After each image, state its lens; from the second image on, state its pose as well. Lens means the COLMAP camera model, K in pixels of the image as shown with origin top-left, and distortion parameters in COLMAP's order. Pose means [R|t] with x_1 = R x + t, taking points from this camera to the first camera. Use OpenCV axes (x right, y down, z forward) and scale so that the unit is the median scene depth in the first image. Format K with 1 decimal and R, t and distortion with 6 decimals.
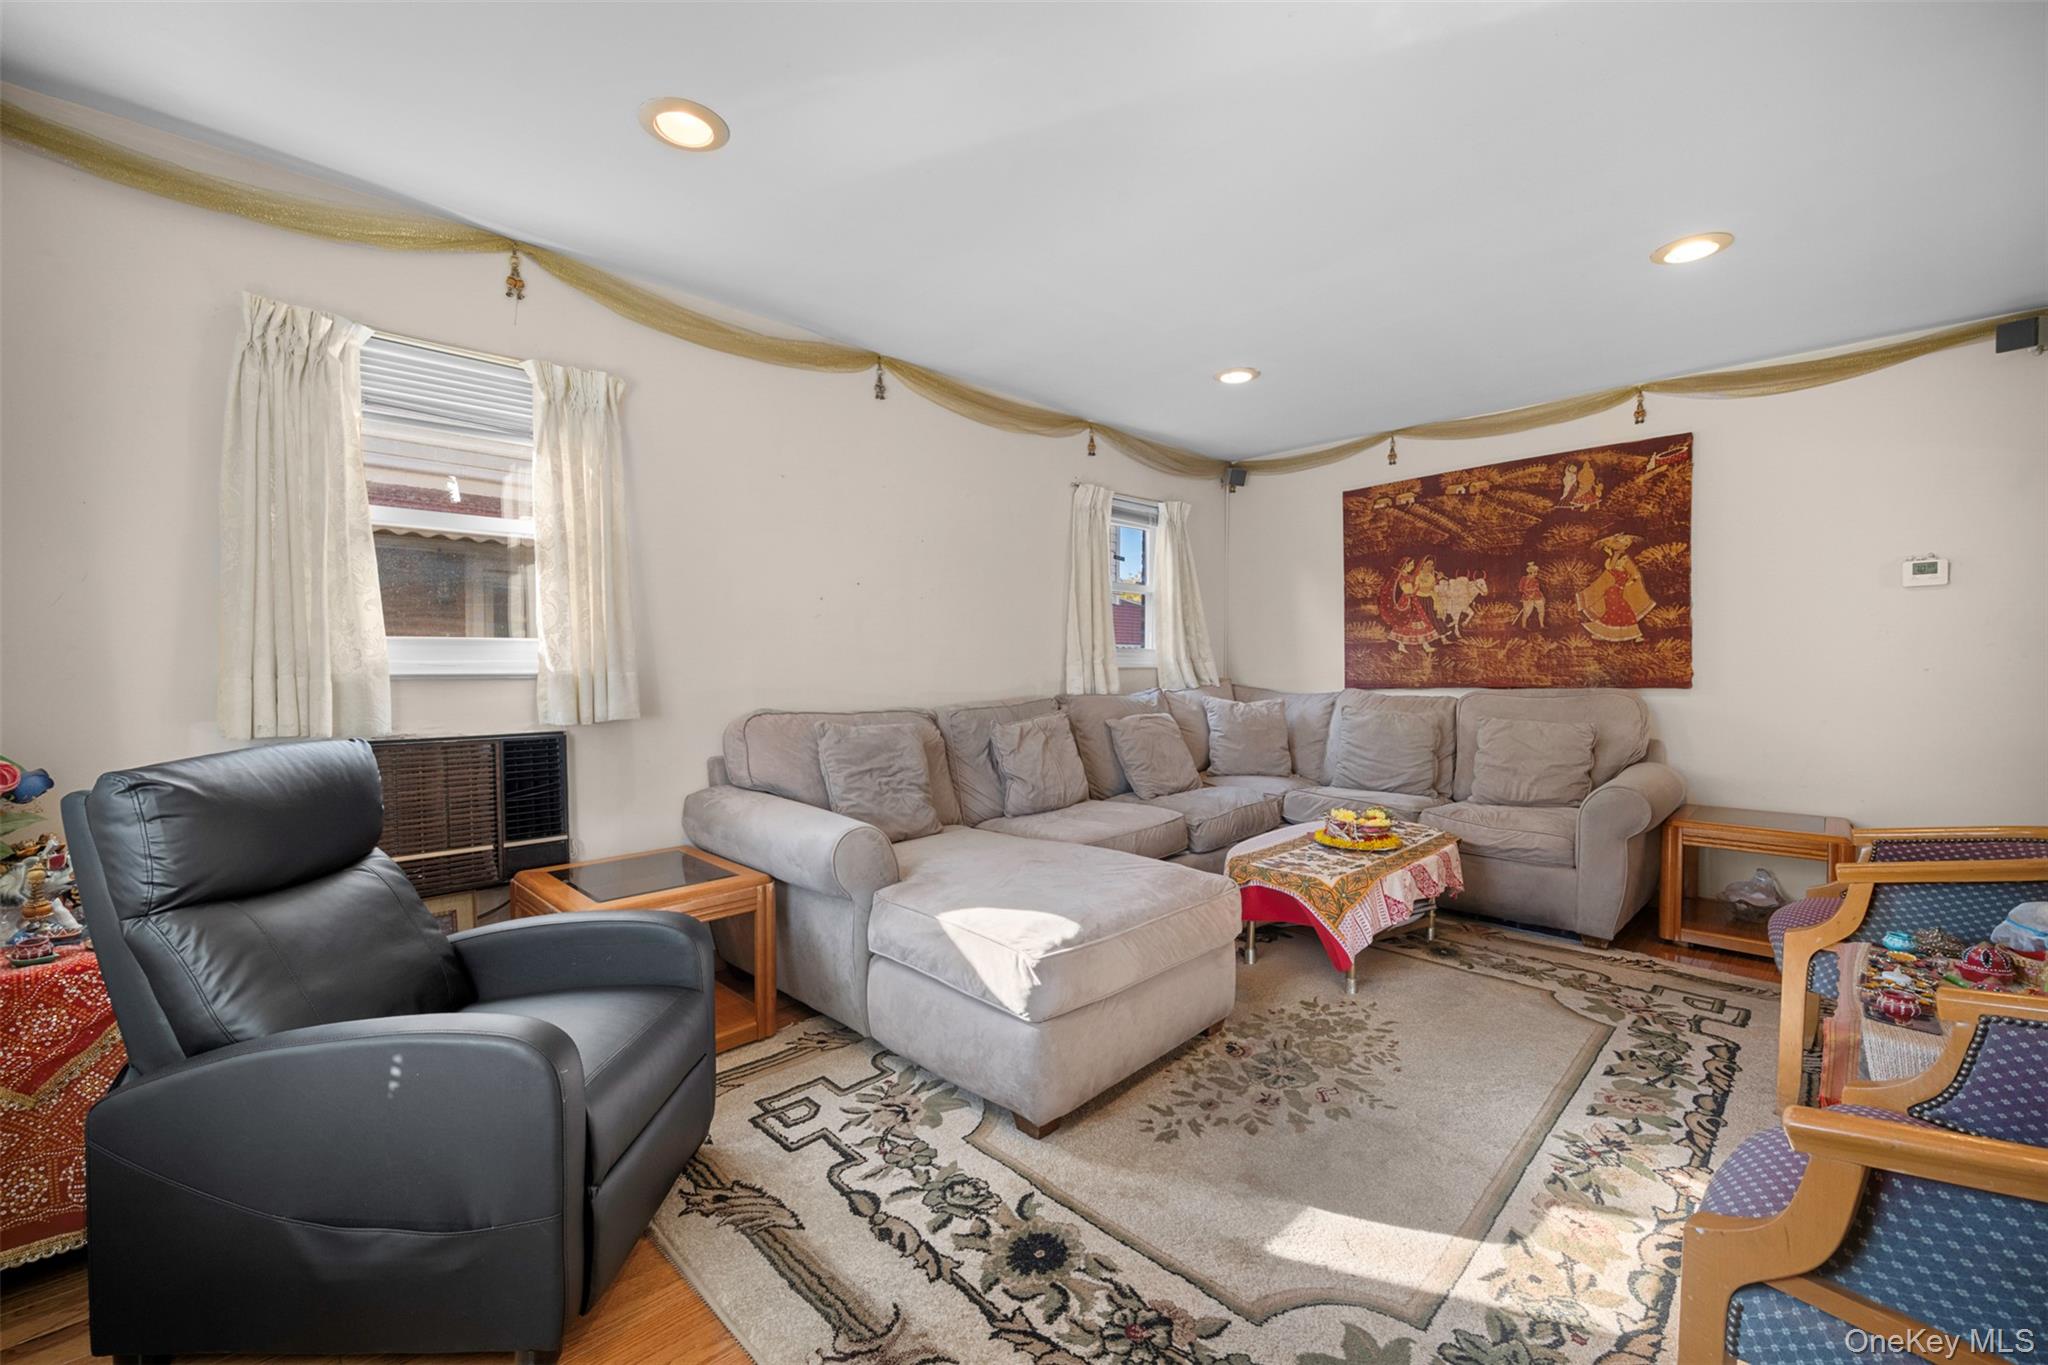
lens RADIAL K [[835.0, 0, 1024.0], [0, 835.0, 682.5], [0, 0, 1]] dist [-0.002368, -0.000227]
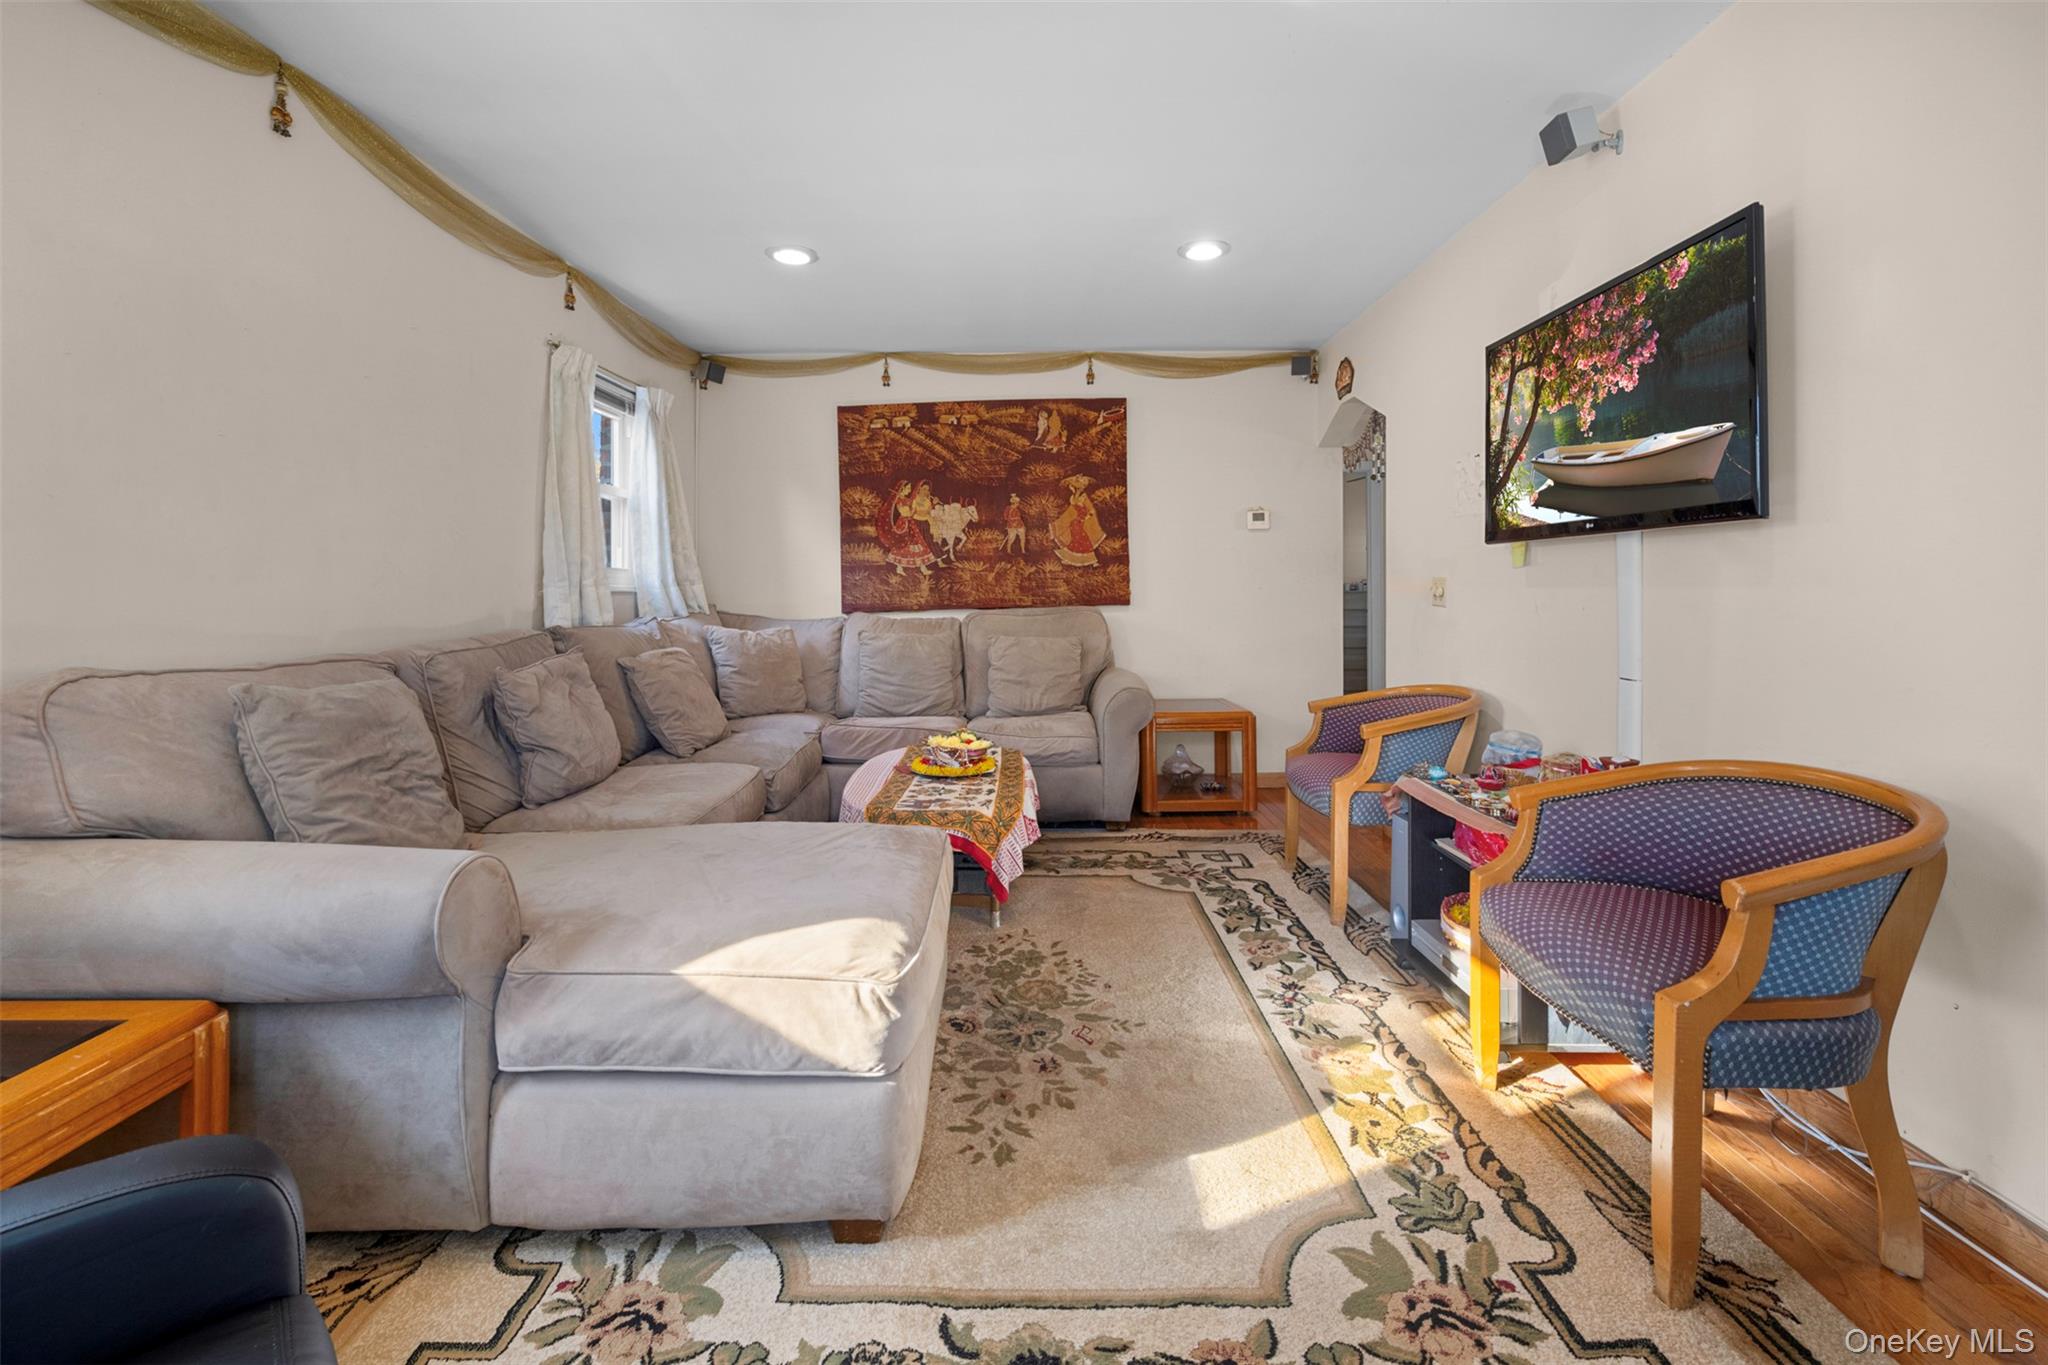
lens RADIAL K [[878.4, 0, 1022.5], [0, 878.4, 578.6], [0, 0, 1]] dist [-0.001470, -0.000443]
pose [[0.708913, 0.006921, 0.705262, -0.223457], [0.022900, 0.999199, -0.032824, 0.007038], [-0.704924, 0.039420, 0.708186, 0.192017]]
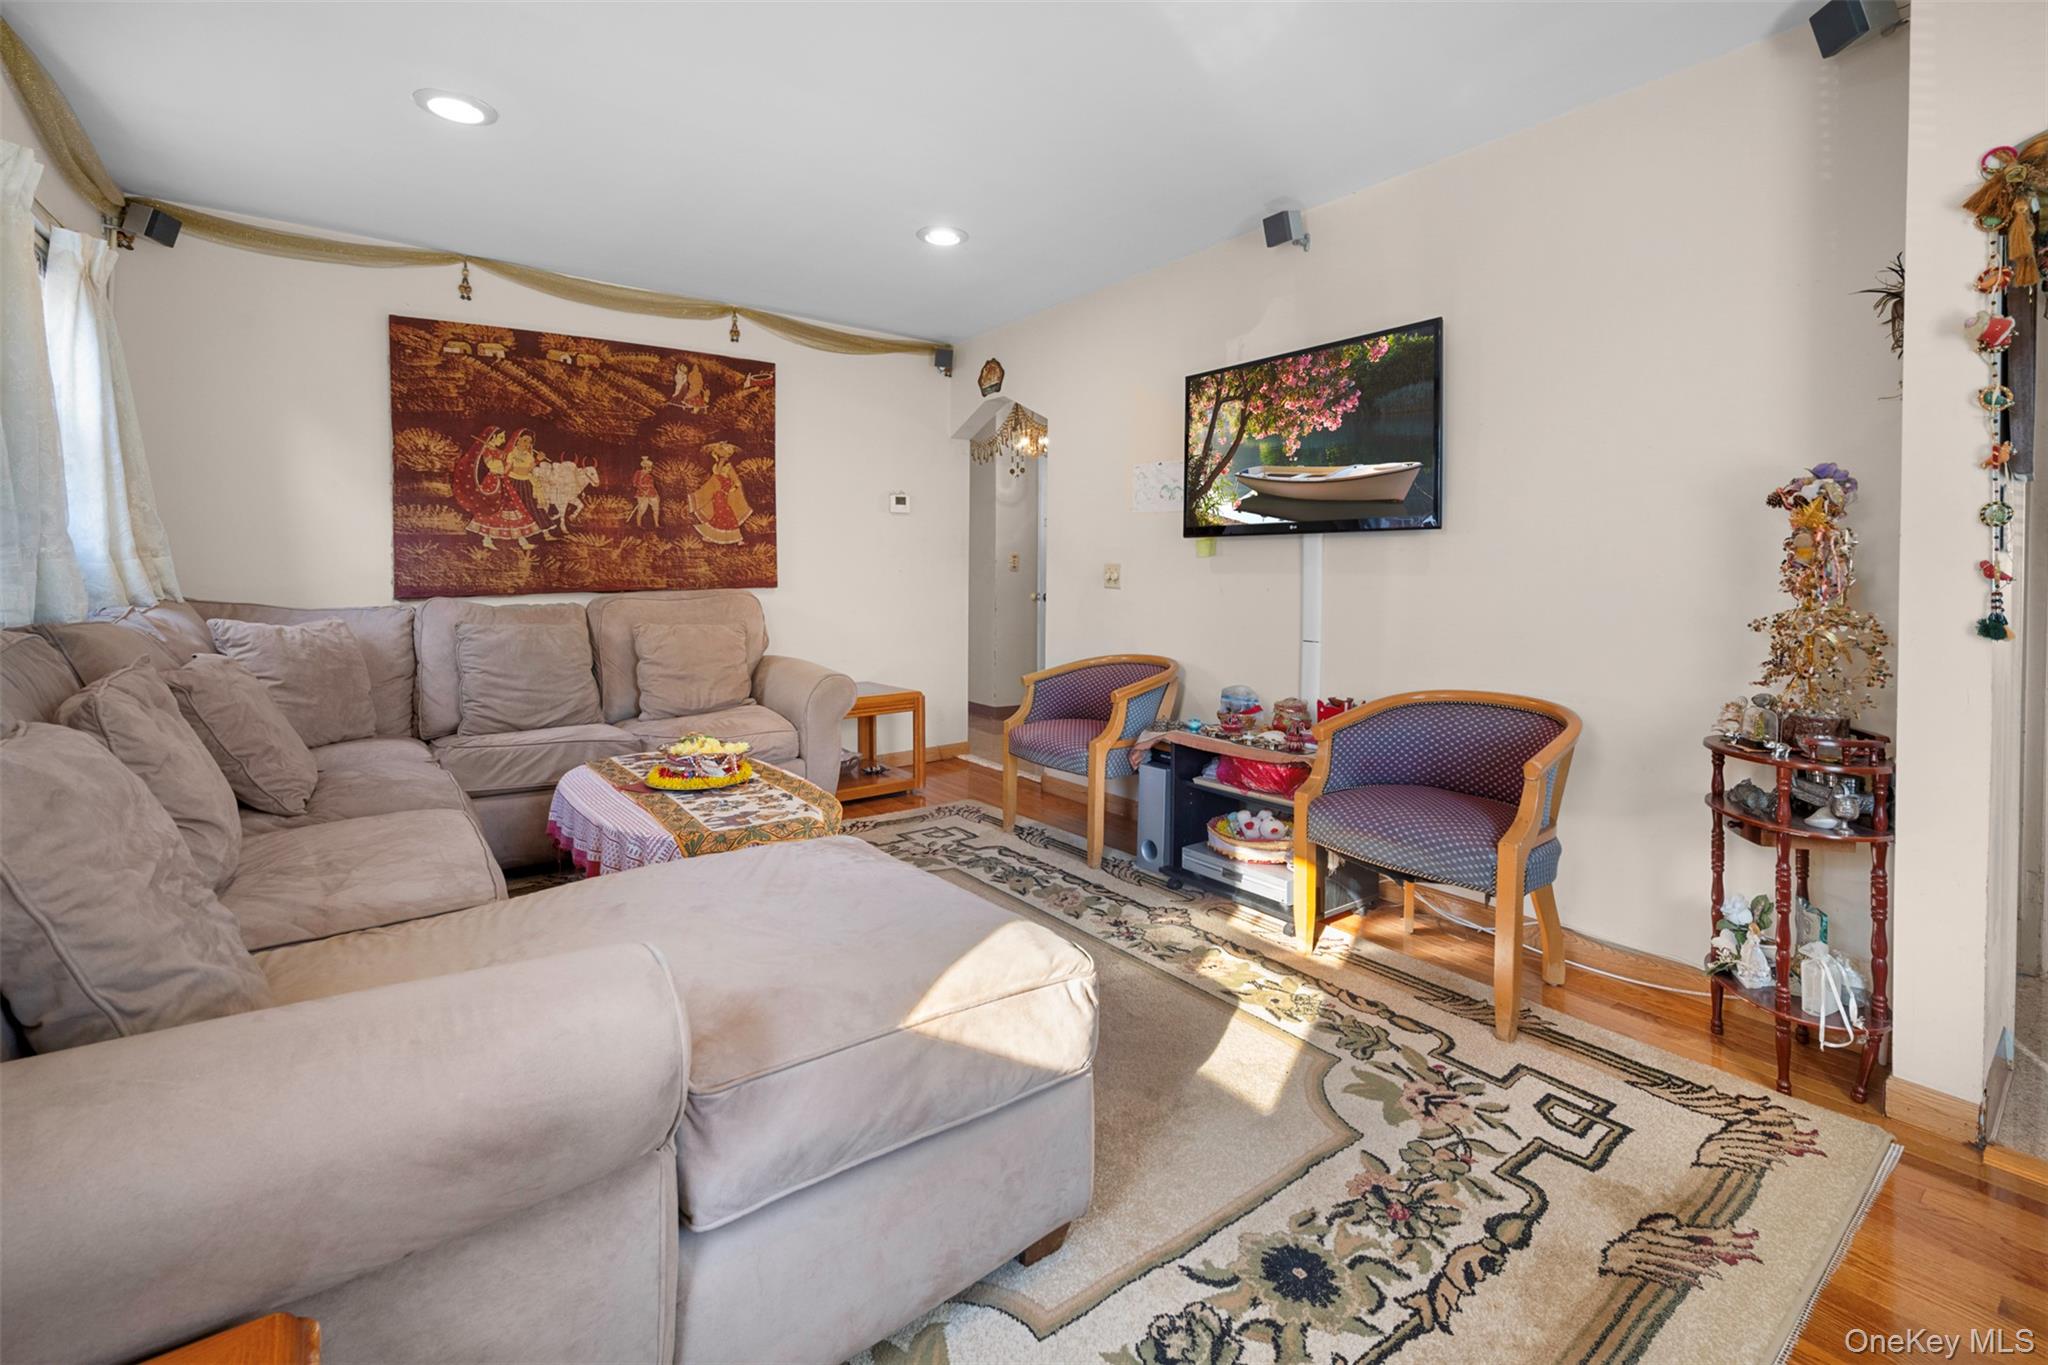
lens RADIAL K [[902.3, 0, 1043.1], [0, 902.3, 579.1], [0, 0, 1]] dist [-0.002306, -0.000788]
pose [[0.124884, -0.004843, 0.992160, -0.376137], [0.020090, 0.999795, 0.002352, -0.000052], [-0.991968, 0.019639, 0.124955, 0.479774]]
